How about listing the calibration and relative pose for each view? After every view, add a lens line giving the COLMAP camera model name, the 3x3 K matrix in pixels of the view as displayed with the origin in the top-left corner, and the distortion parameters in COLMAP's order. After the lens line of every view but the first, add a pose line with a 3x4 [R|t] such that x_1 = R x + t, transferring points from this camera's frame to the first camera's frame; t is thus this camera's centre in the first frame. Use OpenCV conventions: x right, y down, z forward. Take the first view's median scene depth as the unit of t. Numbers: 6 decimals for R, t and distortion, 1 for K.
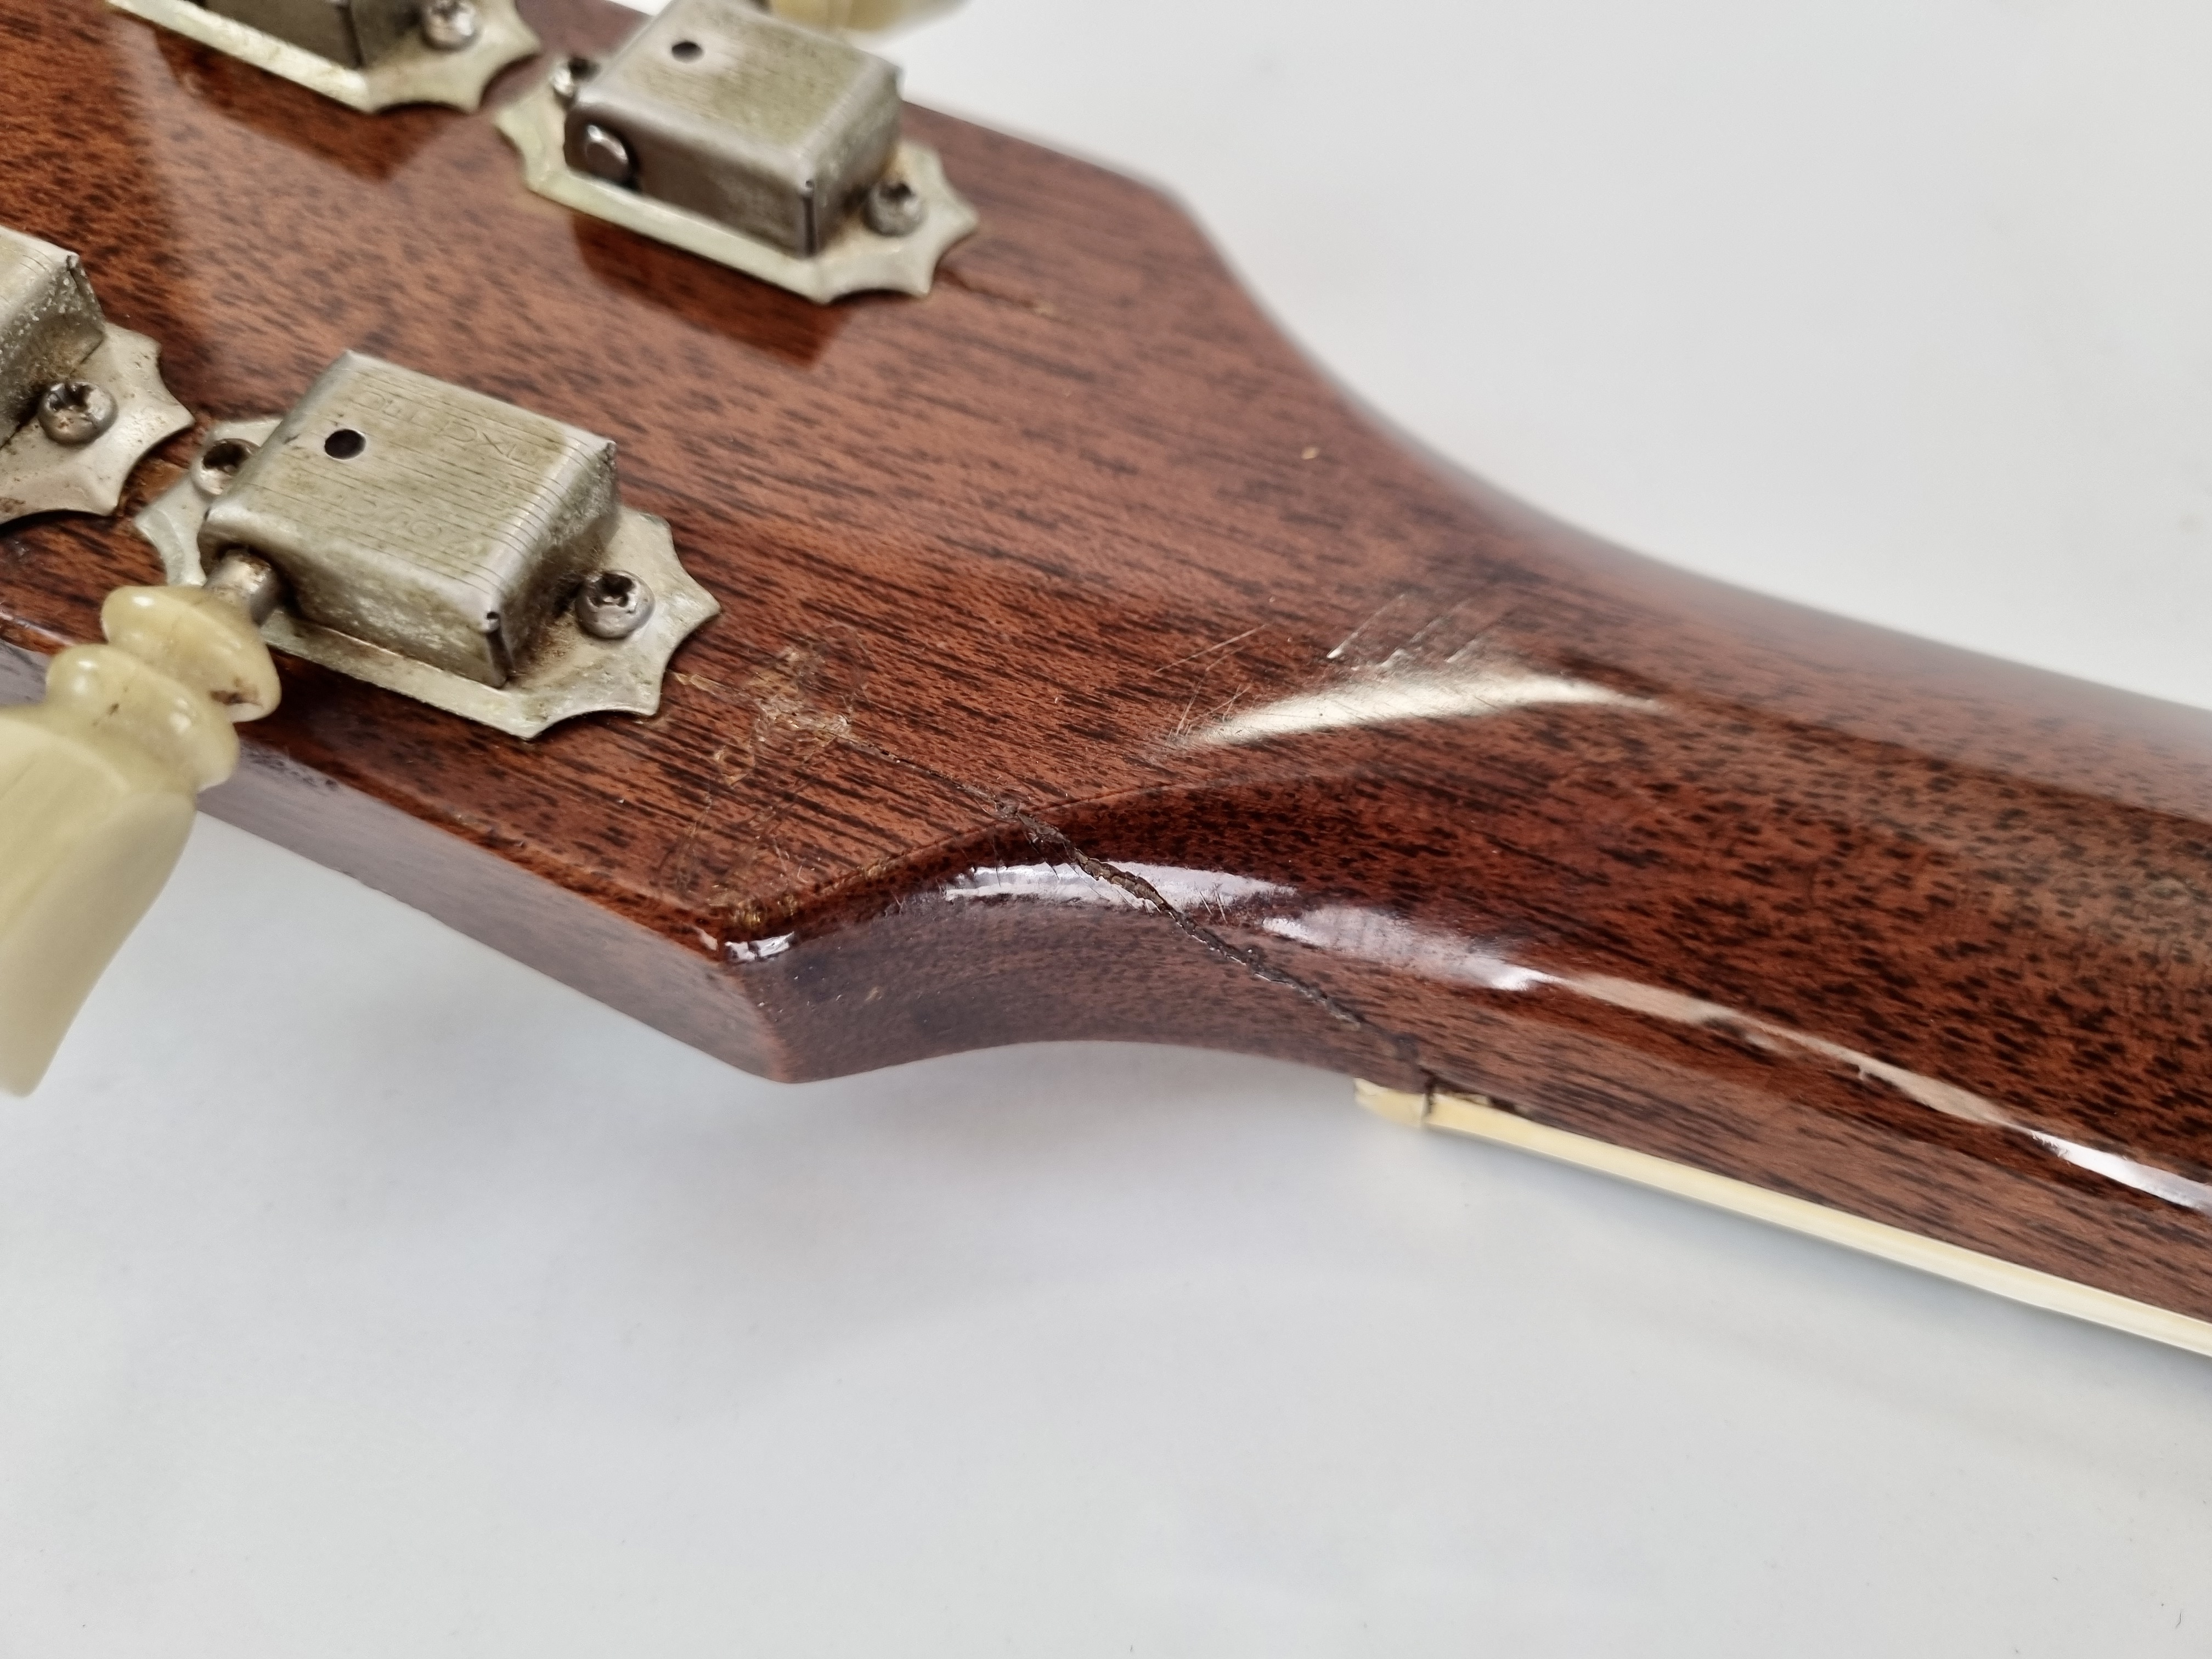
lens RADIAL K [[1810.2, 0, 1095.1], [0, 1810.2, 822.4], [0, 0, 1]] dist [-0.053802, 0.010960]
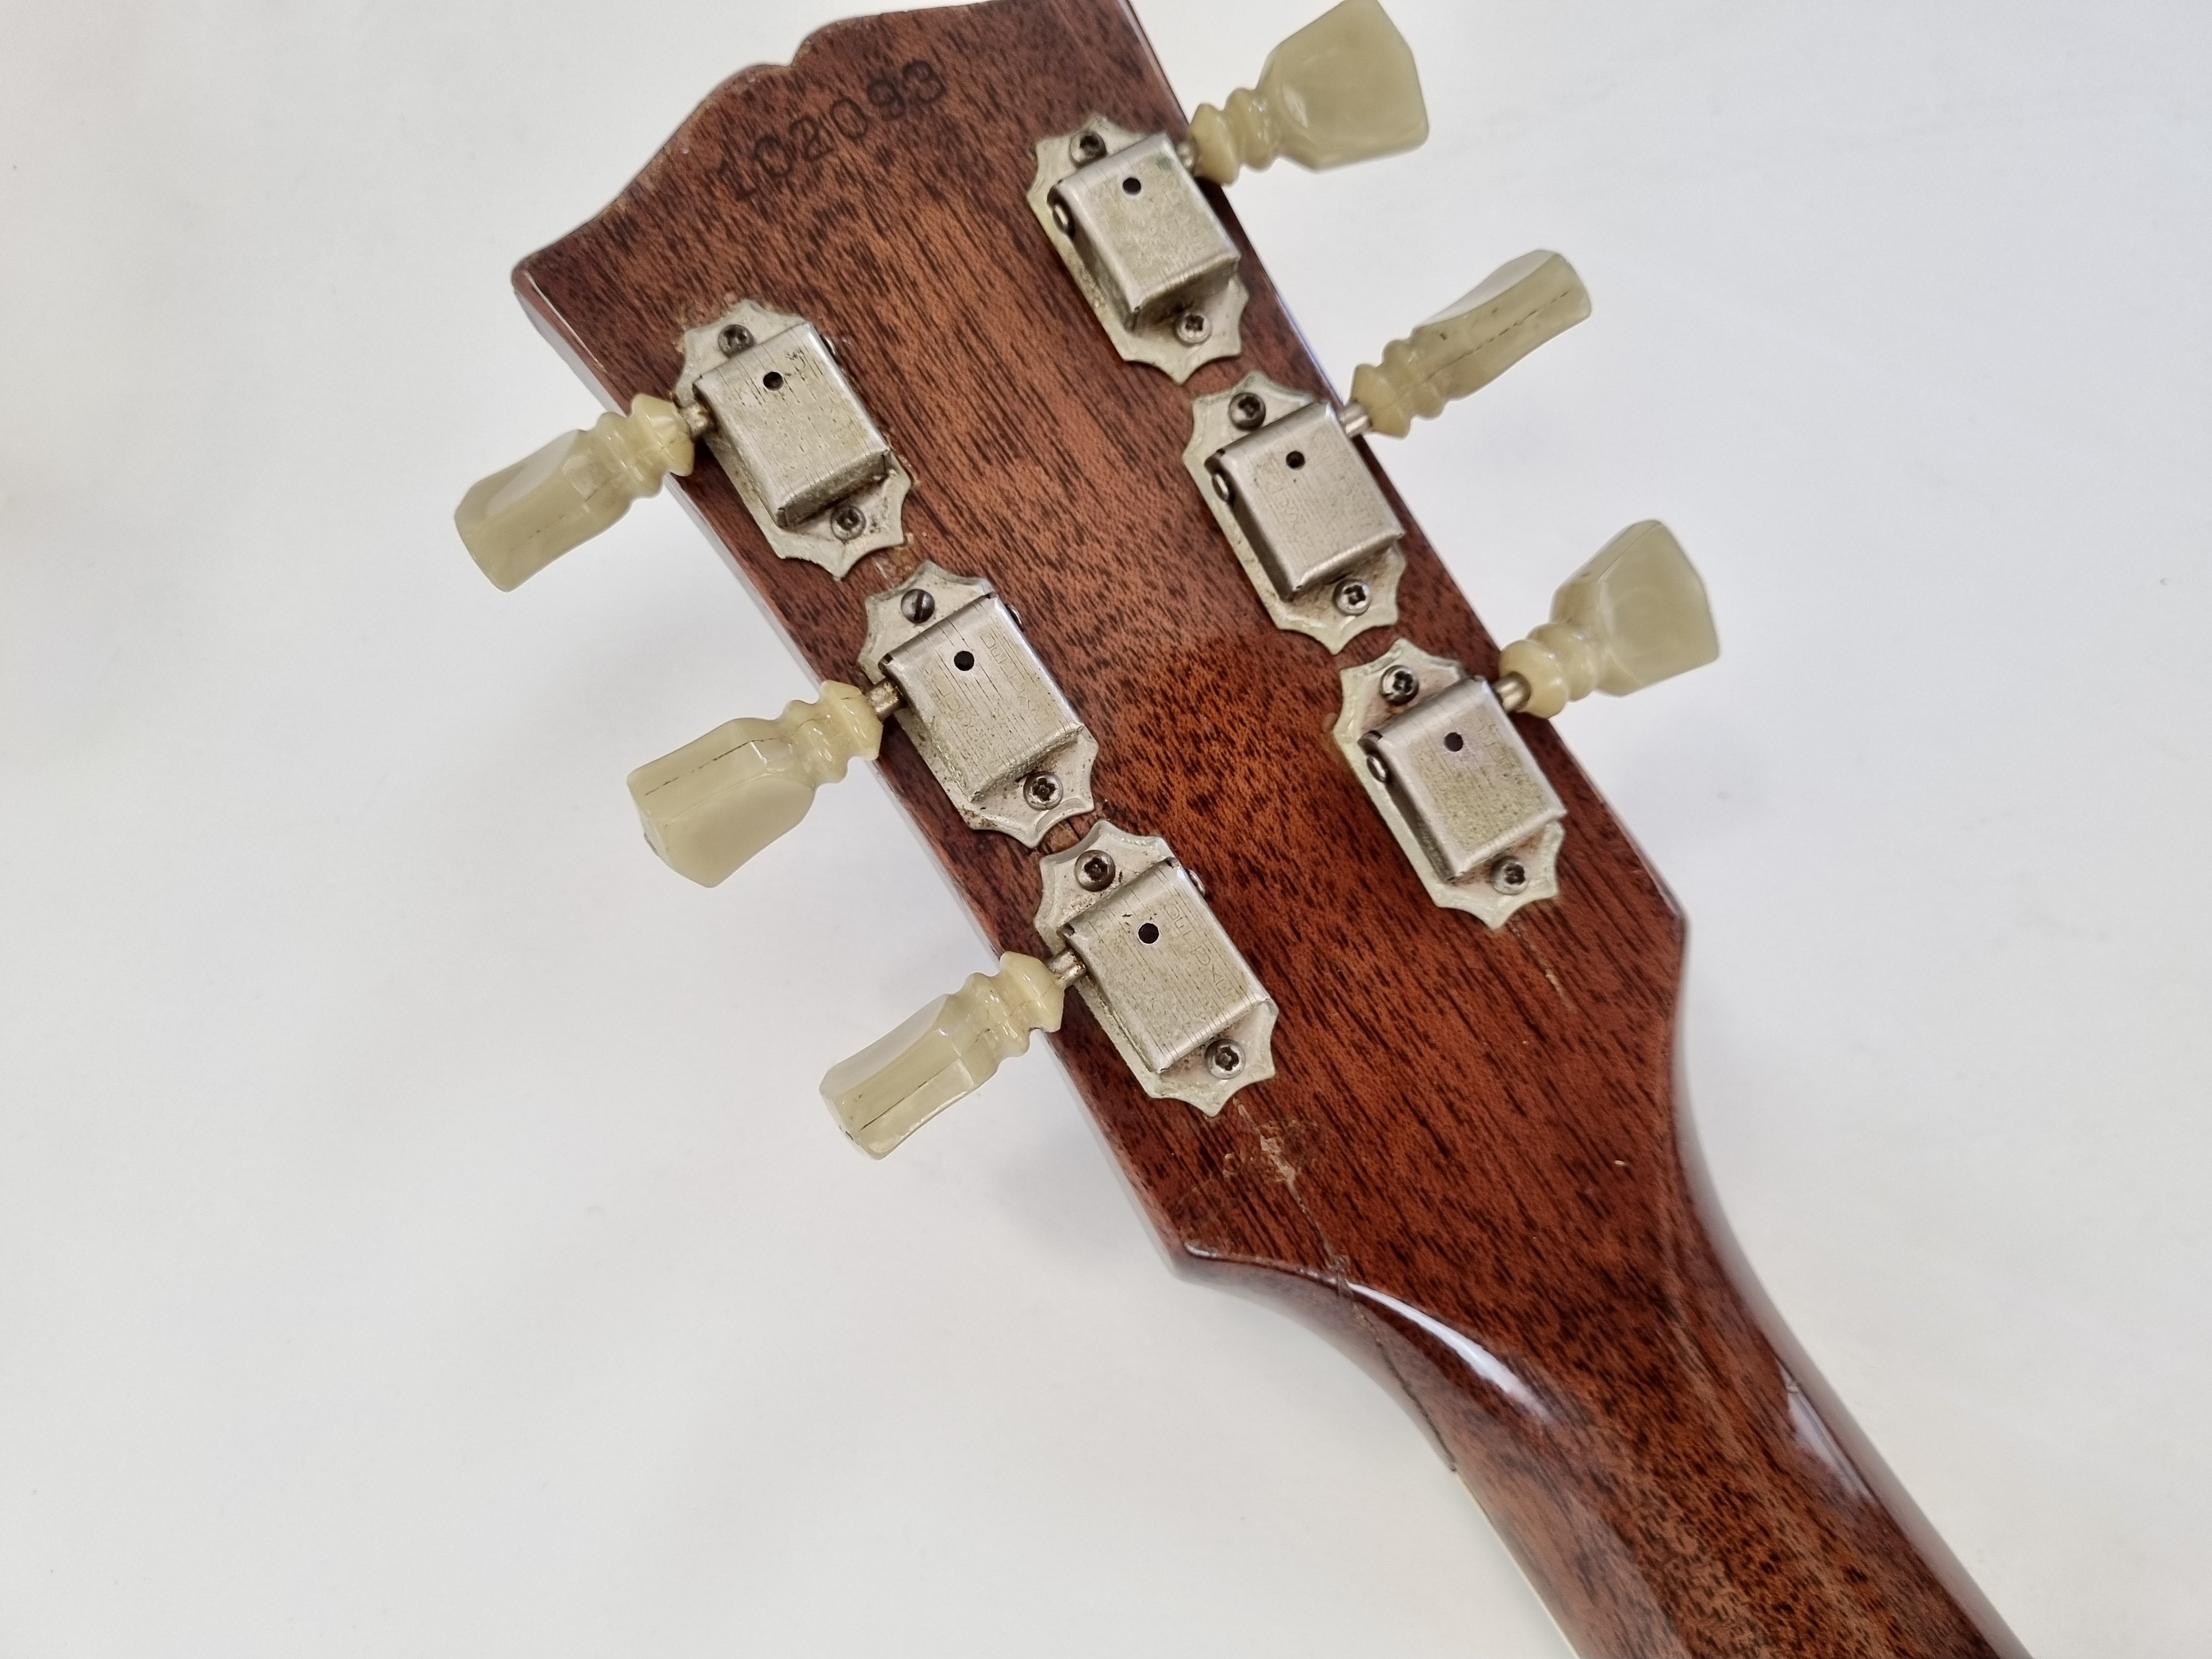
lens RADIAL K [[1714.9, 0, 1106.0], [0, 1714.9, 829.5], [0, 0, 1]] dist [-0.010599, -0.010027]
pose [[0.804894, 0.575125, -0.146205, -0.235498], [-0.498416, 0.788914, 0.359439, -0.865369], [0.322066, -0.216439, 0.921644, -0.624662]]
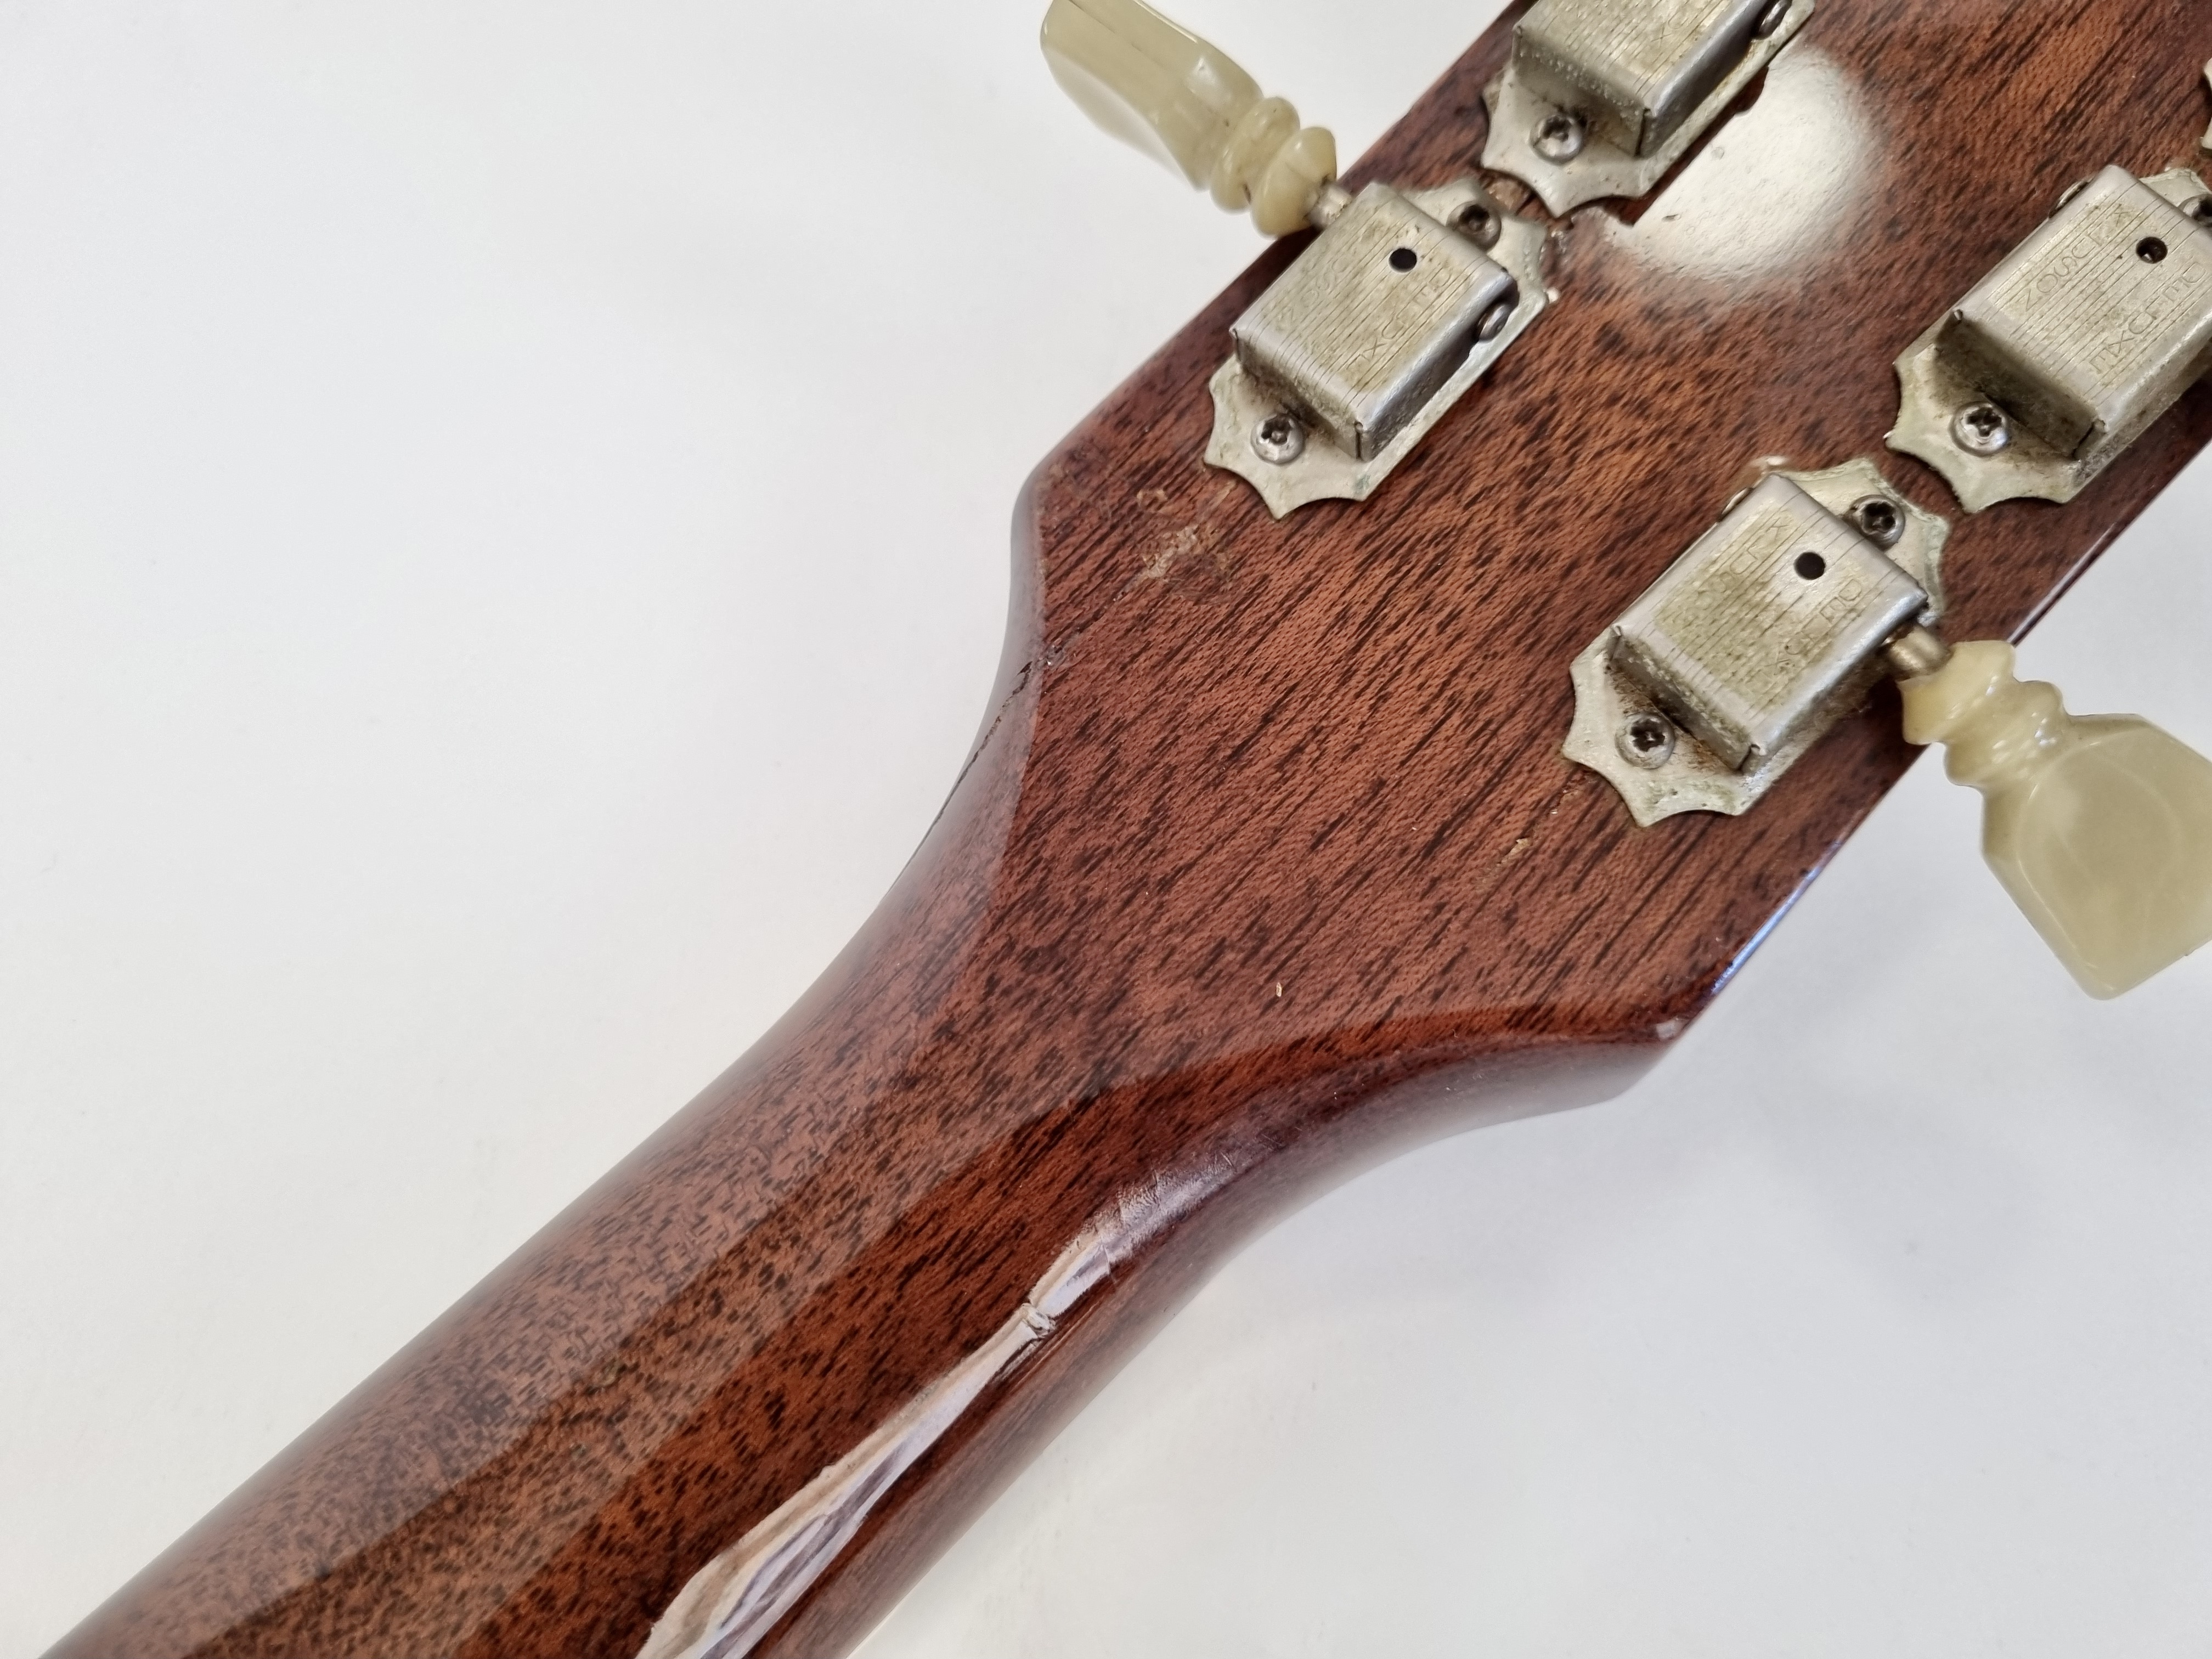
lens RADIAL K [[1755.8, 0, 1101.3], [0, 1755.8, 827.2], [0, 0, 1]] dist [-0.022933, -0.001976]
pose [[-0.409716, 0.866434, -0.285350, 0.437581], [-0.723876, -0.118457, 0.679685, -0.965651], [0.555100, 0.485035, 0.675725, 0.129167]]
